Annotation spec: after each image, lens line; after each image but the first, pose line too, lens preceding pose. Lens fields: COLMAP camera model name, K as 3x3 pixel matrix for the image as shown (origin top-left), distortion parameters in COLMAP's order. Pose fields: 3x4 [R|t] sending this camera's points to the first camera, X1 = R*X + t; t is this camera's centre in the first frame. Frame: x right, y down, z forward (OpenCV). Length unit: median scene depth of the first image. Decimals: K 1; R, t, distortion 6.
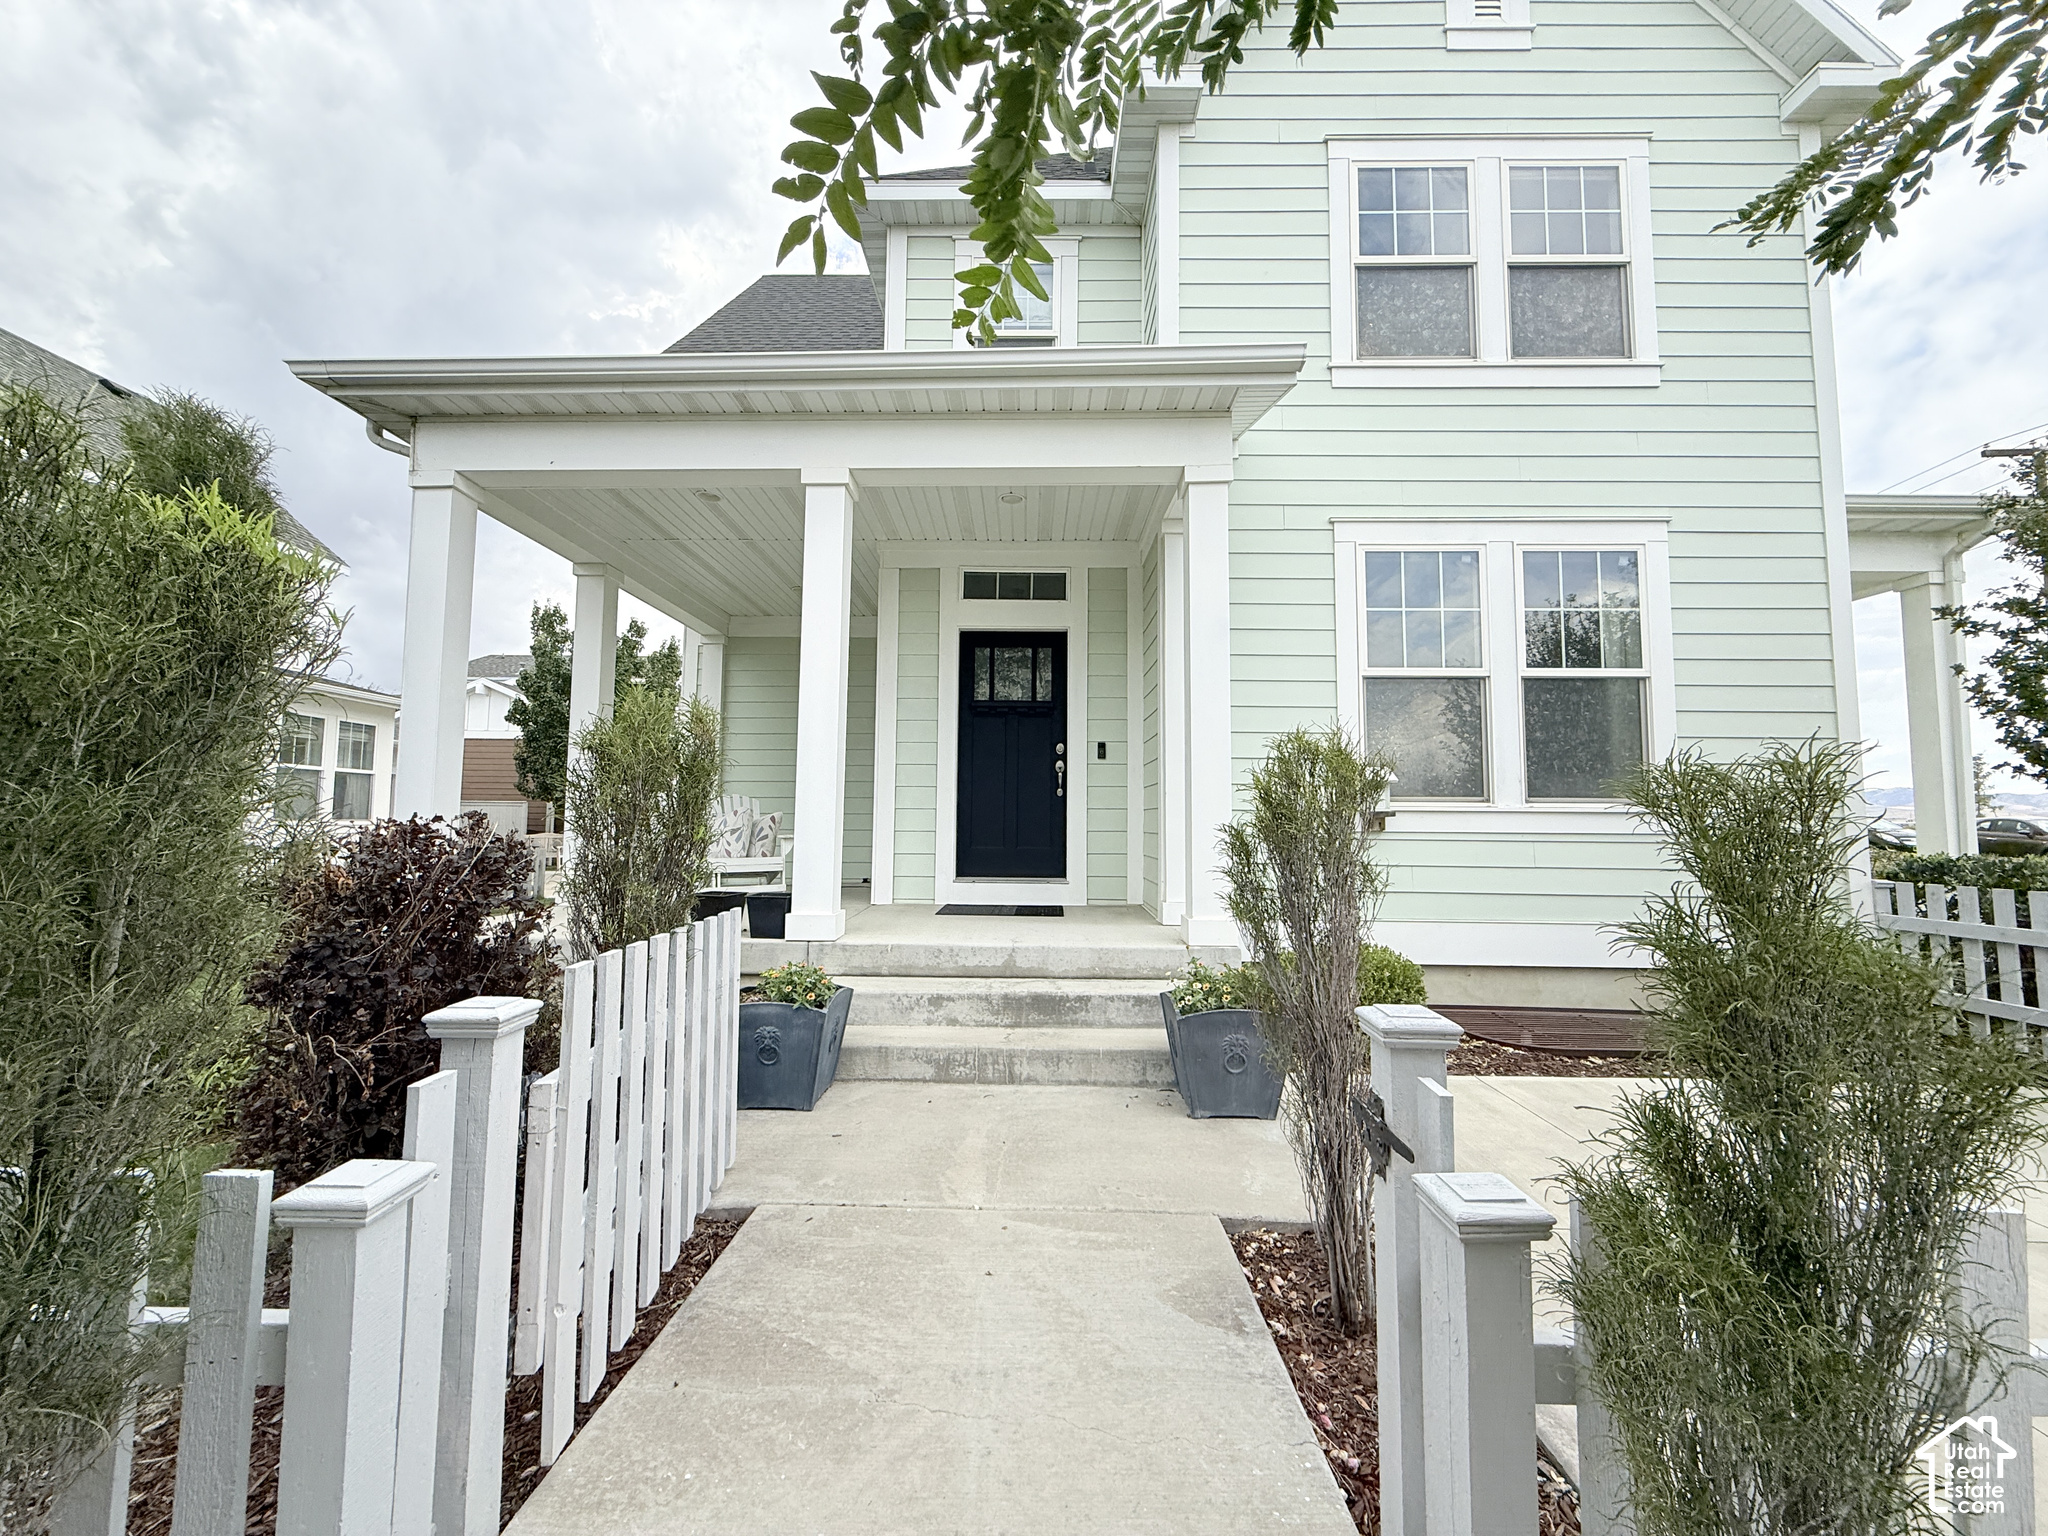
lens RADIAL K [[815.9, 0, 1024.0], [0, 815.9, 768.0], [0, 0, 1]] dist [-0.000309, -0.000007]
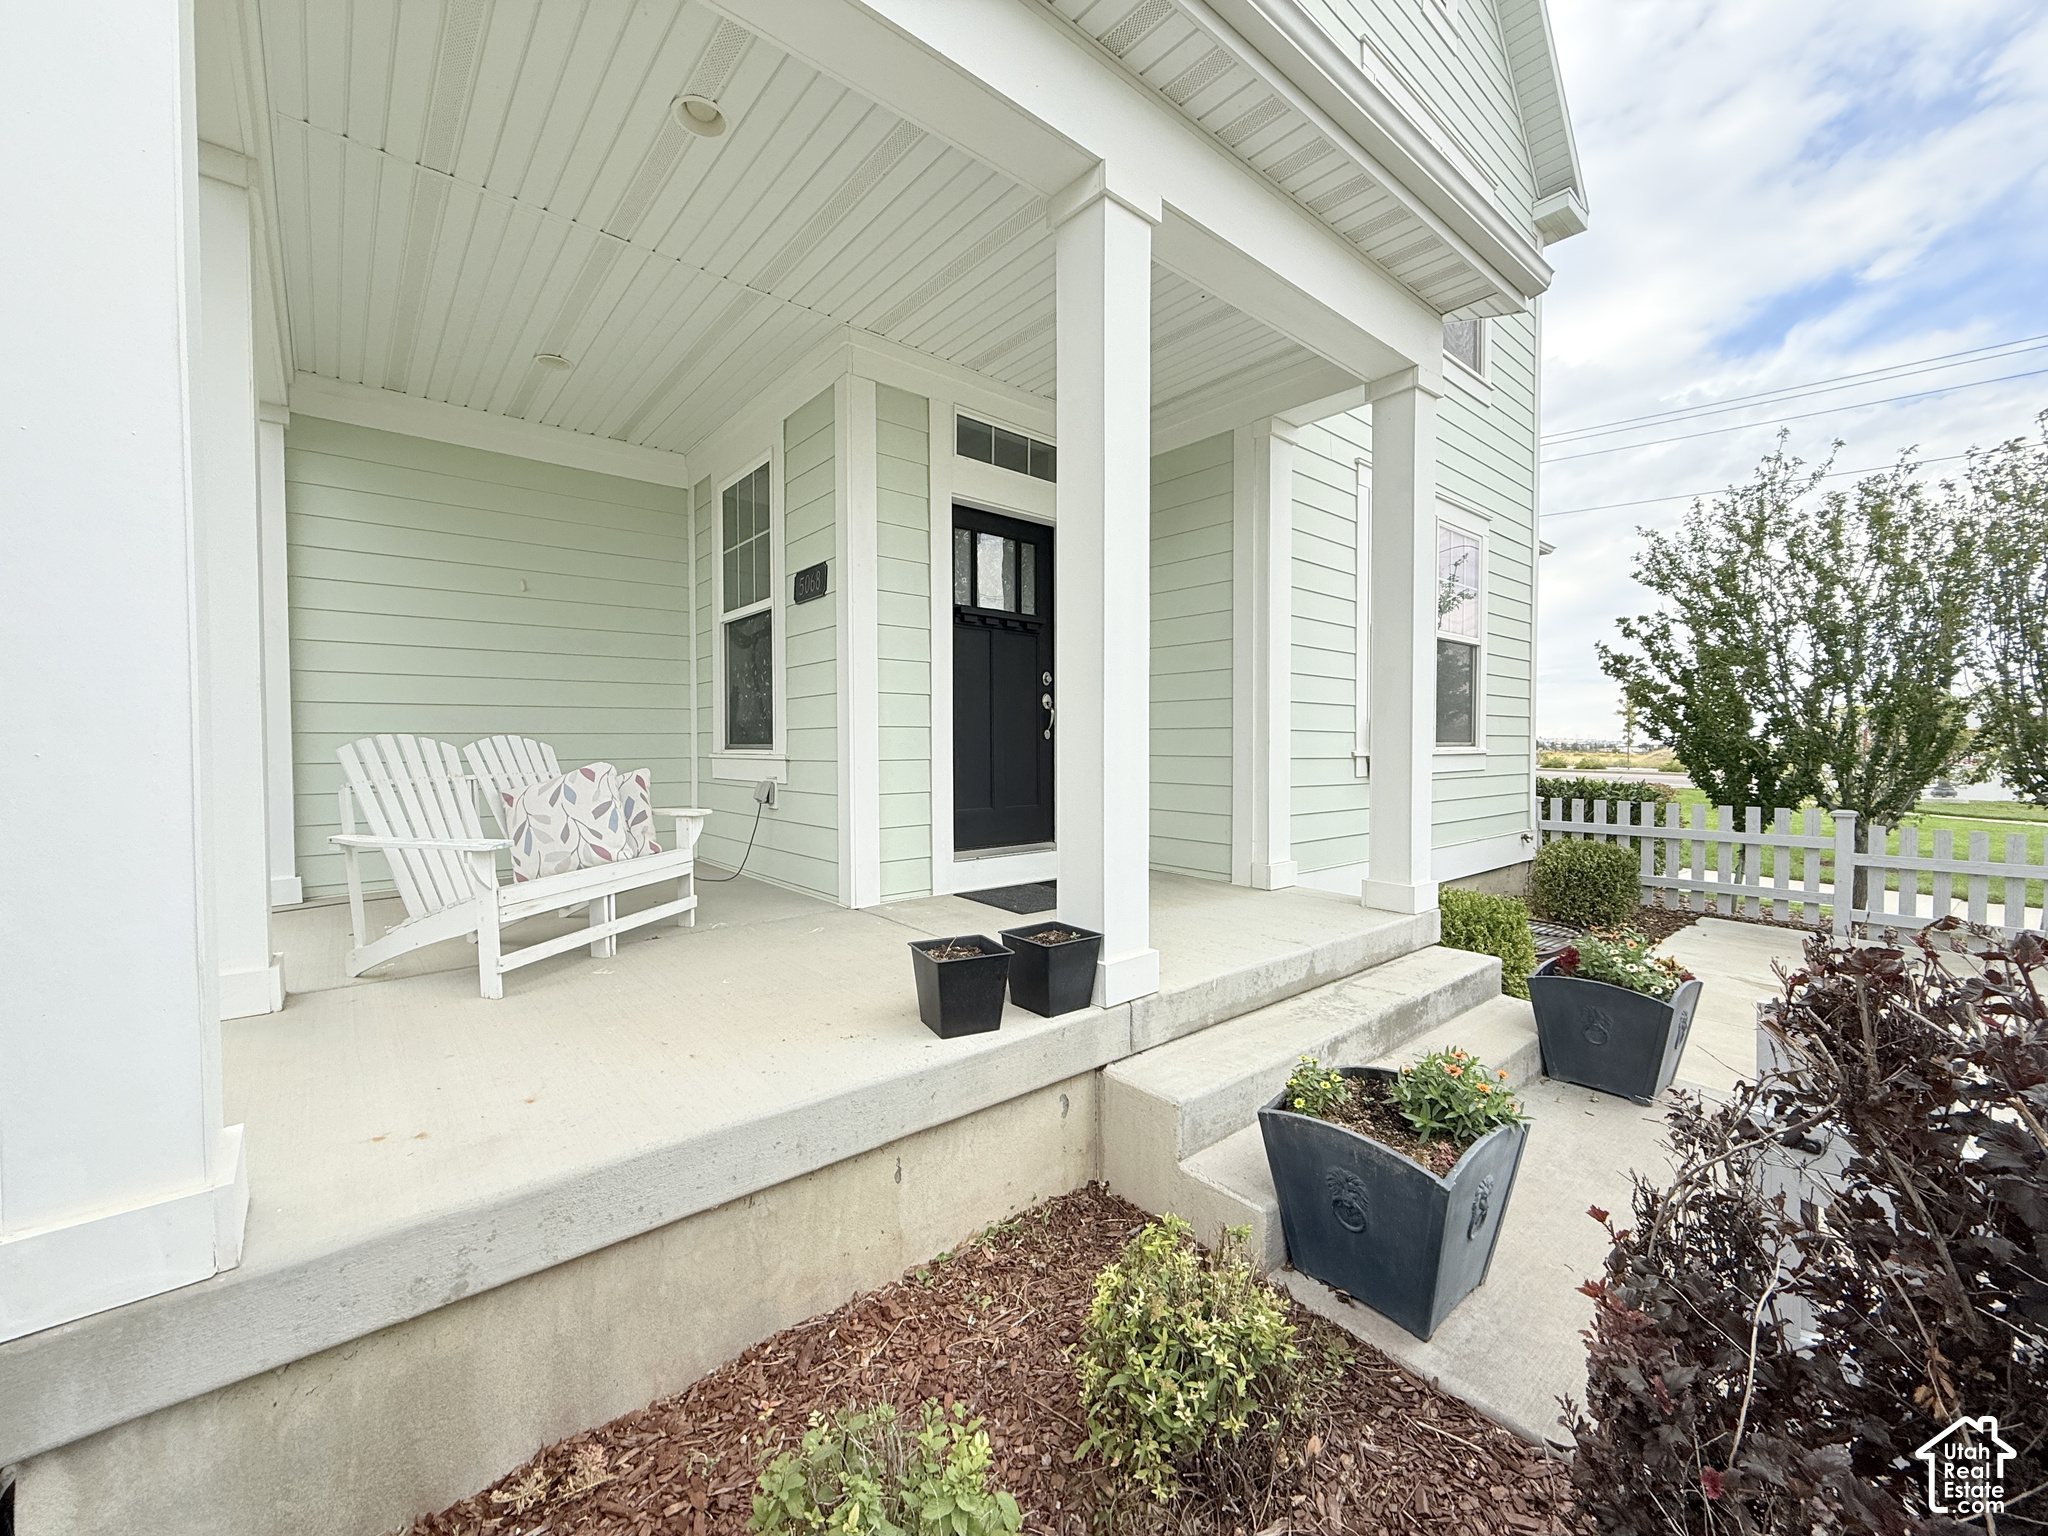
lens RADIAL K [[815.9, 0, 1024.0], [0, 815.9, 768.0], [0, 0, 1]] dist [-0.000309, -0.000007]
pose [[0.750128, -0.029160, 0.660649, -0.497679], [-0.038938, 0.995346, 0.088144, -0.006881], [-0.660145, -0.091843, 0.745502, 0.427785]]
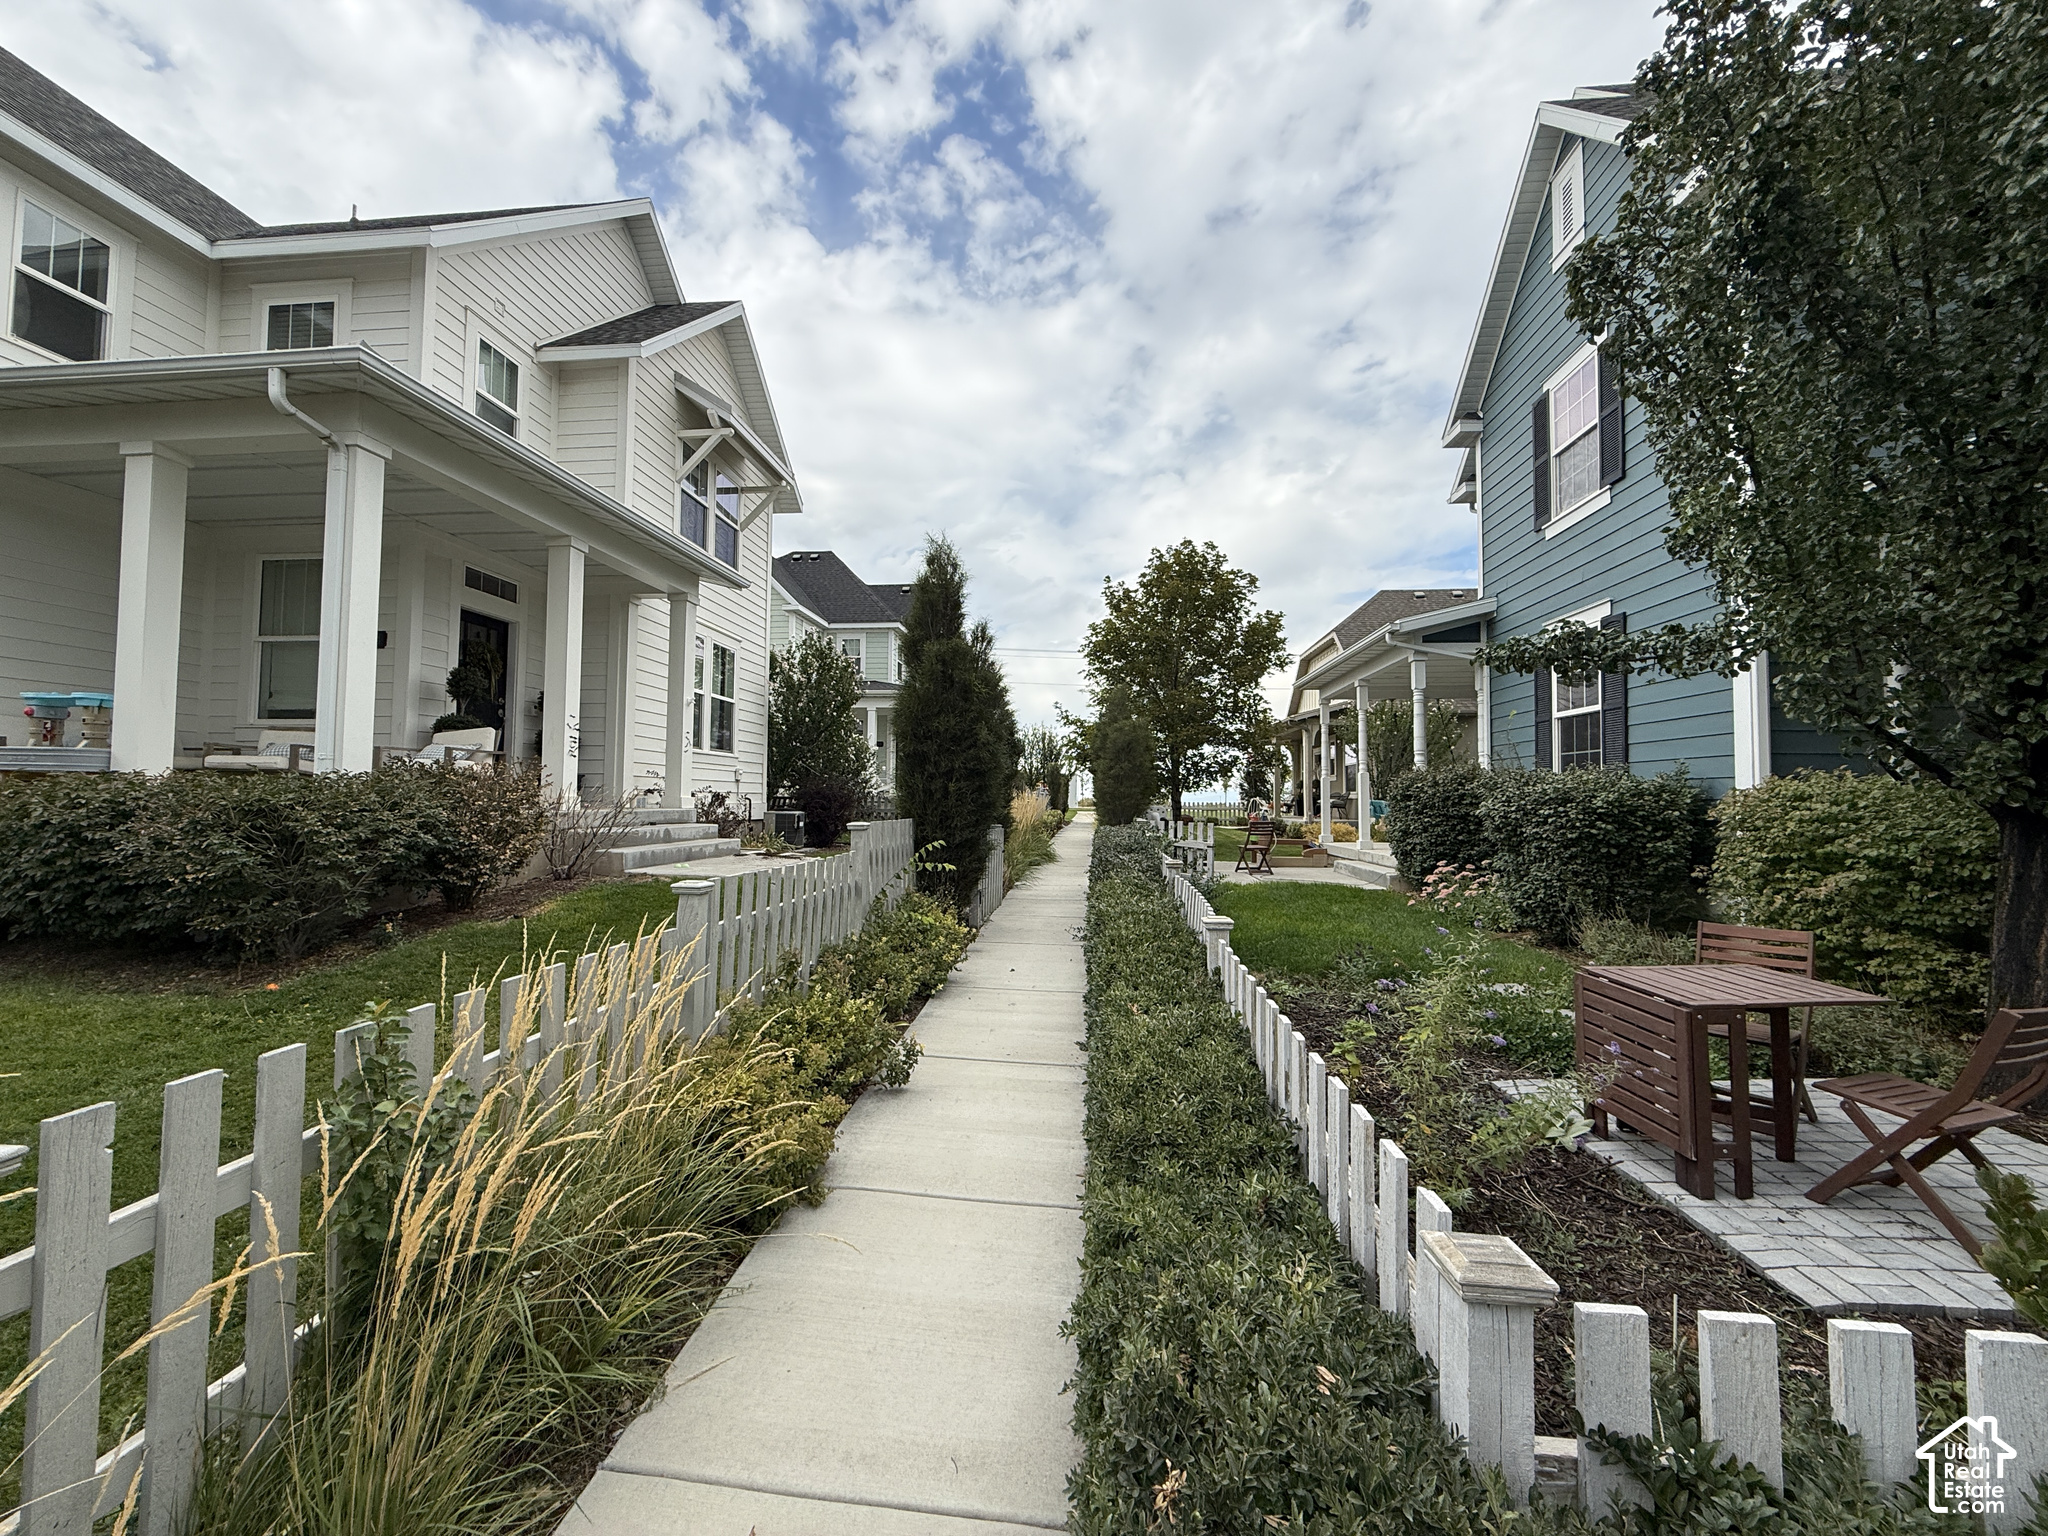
lens RADIAL K [[815.9, 0, 1024.0], [0, 815.9, 768.0], [0, 0, 1]] dist [-0.000309, -0.000007]
pose [[0.079129, 0.029285, 0.996434, -1.383087], [-0.082475, 0.996334, -0.022733, 0.055324], [-0.993447, -0.080382, 0.081255, -0.084164]]
